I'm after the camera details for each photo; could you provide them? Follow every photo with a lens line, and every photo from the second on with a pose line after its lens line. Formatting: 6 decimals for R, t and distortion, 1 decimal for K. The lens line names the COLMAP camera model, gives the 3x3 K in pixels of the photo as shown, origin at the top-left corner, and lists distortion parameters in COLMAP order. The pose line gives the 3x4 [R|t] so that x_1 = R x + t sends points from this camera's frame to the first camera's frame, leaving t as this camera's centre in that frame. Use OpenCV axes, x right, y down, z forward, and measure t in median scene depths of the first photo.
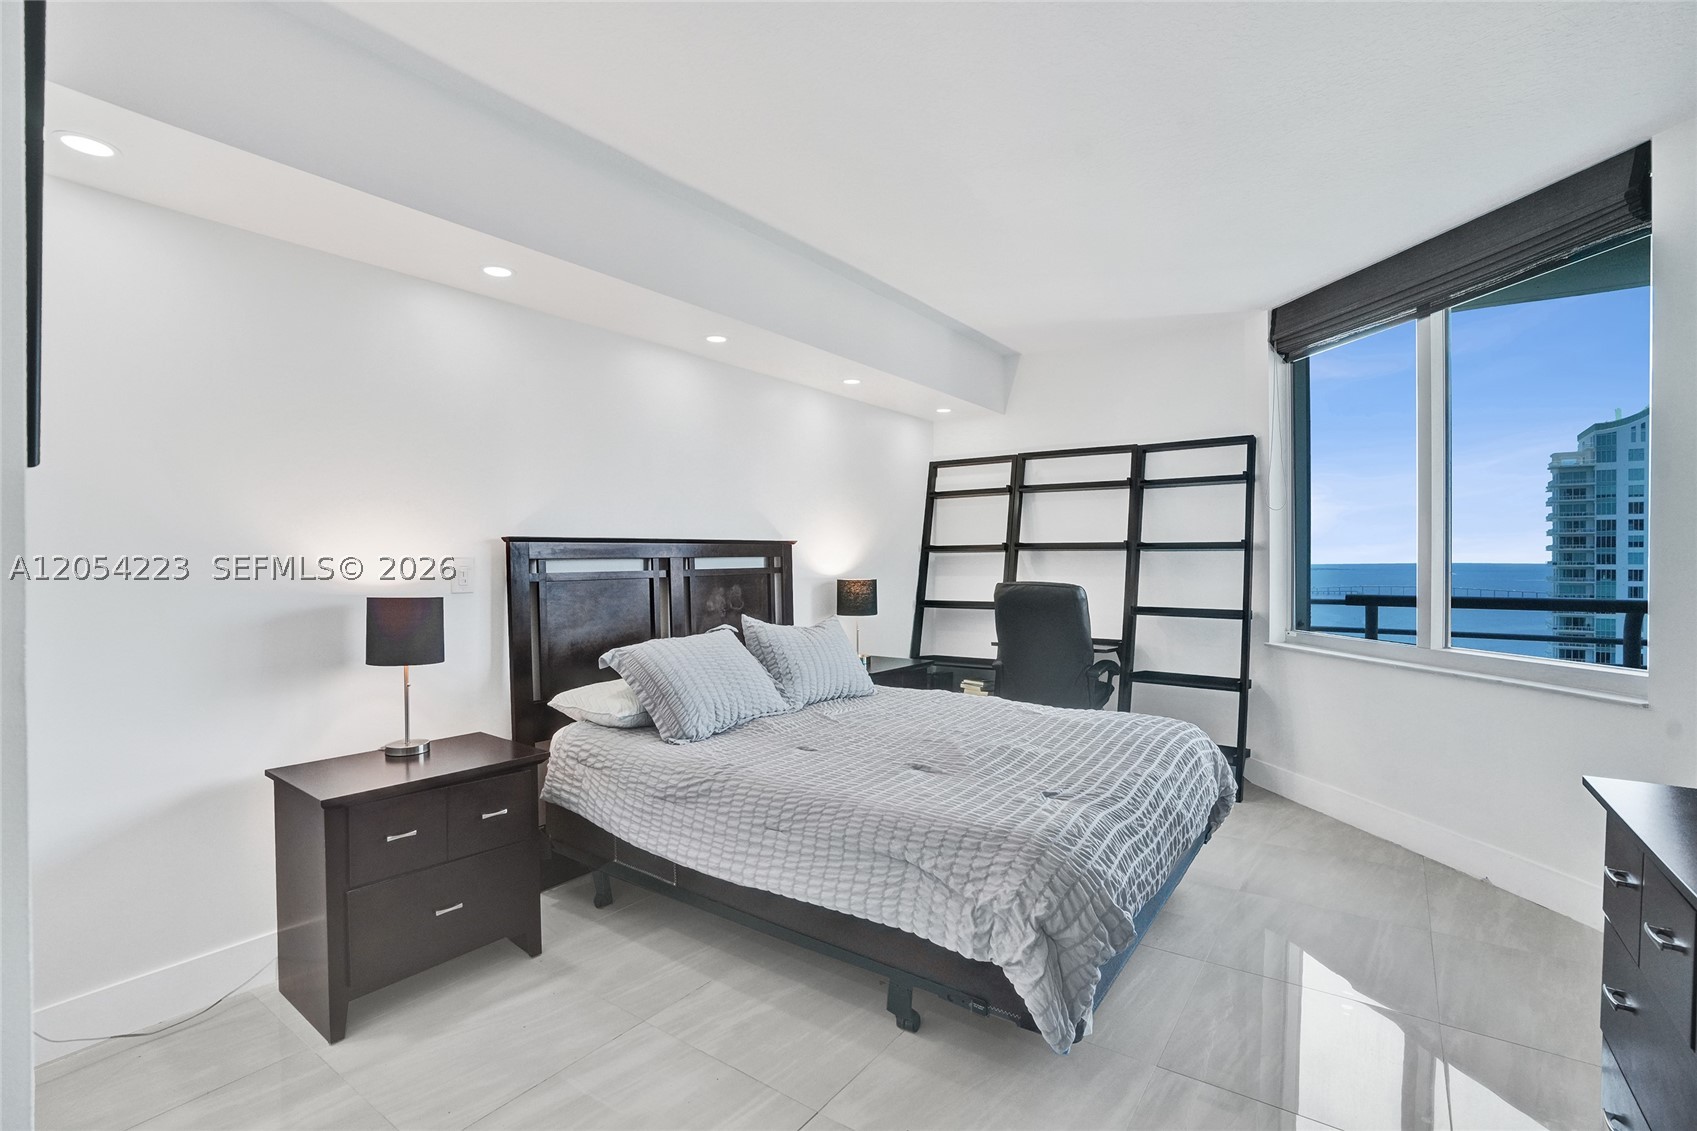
lens RADIAL K [[743.1, 0, 848.5], [0, 743.1, 565.5], [0, 0, 1]] dist [-0.064260, 0.022357]
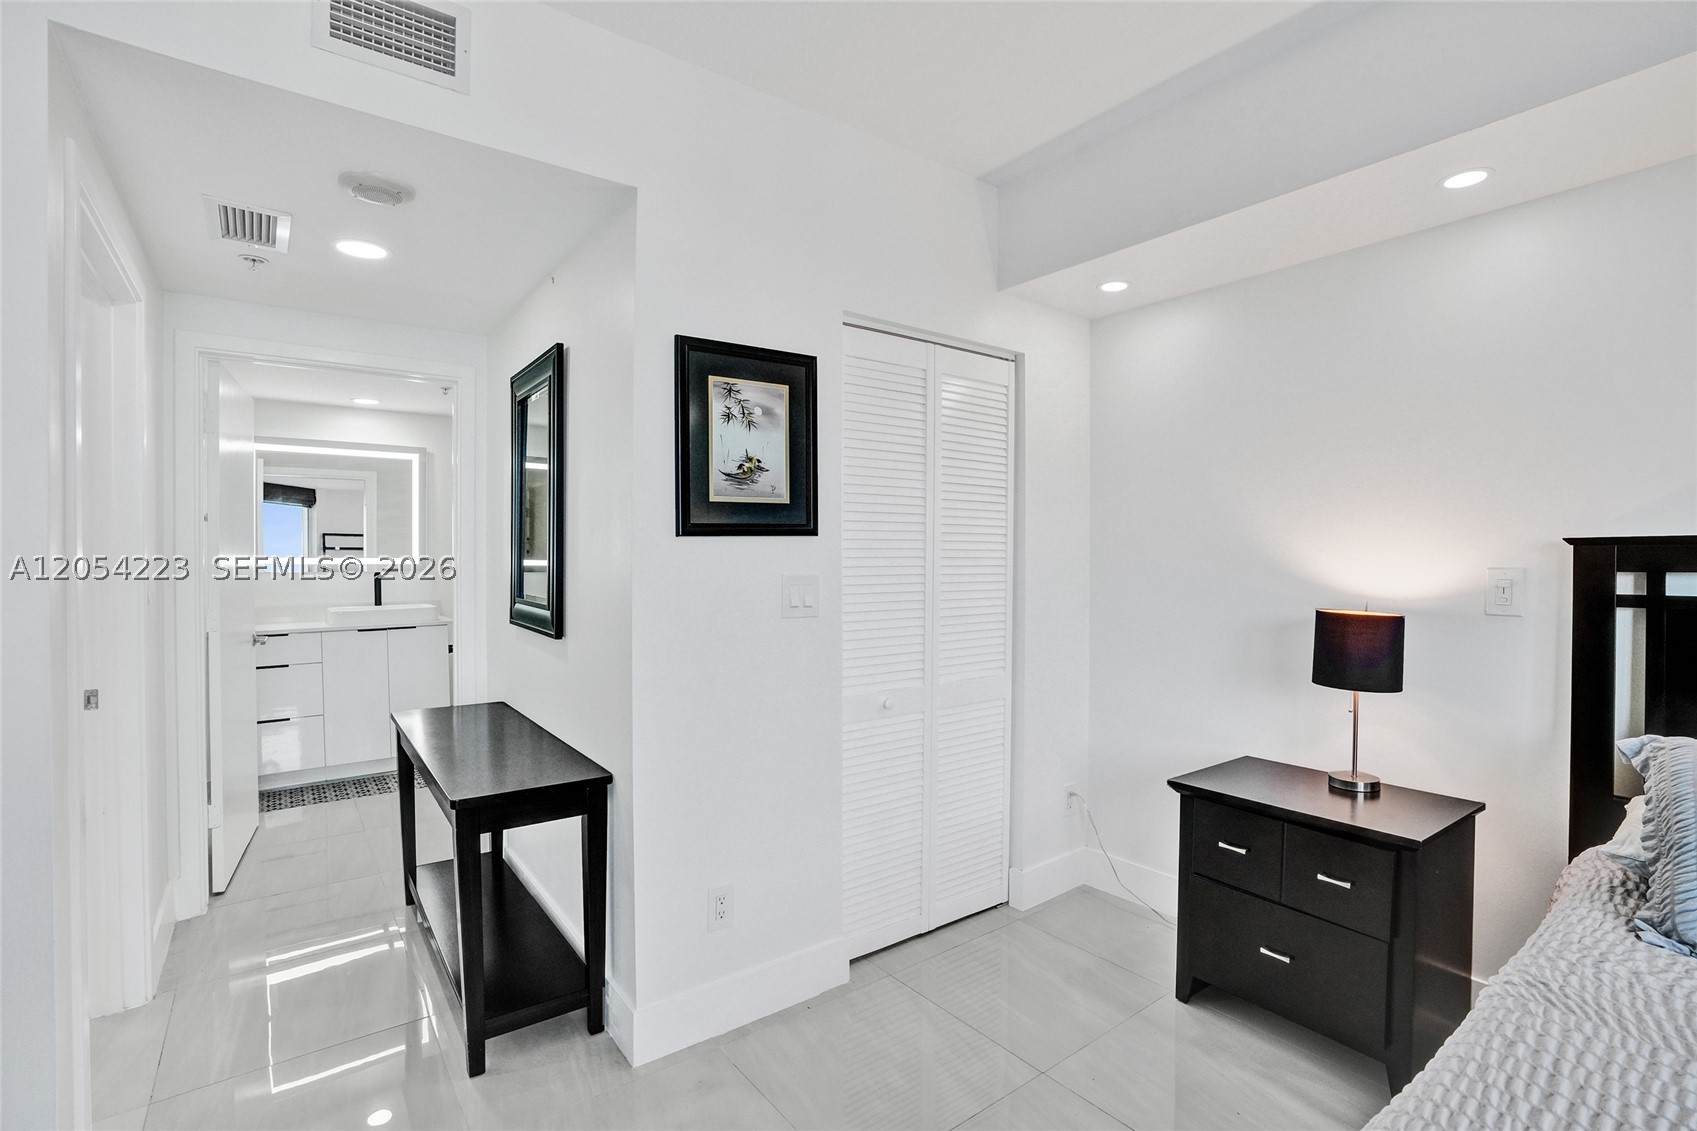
lens RADIAL K [[787.1, 0, 856.8], [0, 787.1, 567.8], [0, 0, 1]] dist [-0.071719, 0.029273]
pose [[-0.287065, -0.005023, -0.957898, 0.456863], [-0.012412, 0.999922, -0.001524, -0.002798], [0.957831, 0.011452, -0.287105, 0.684469]]
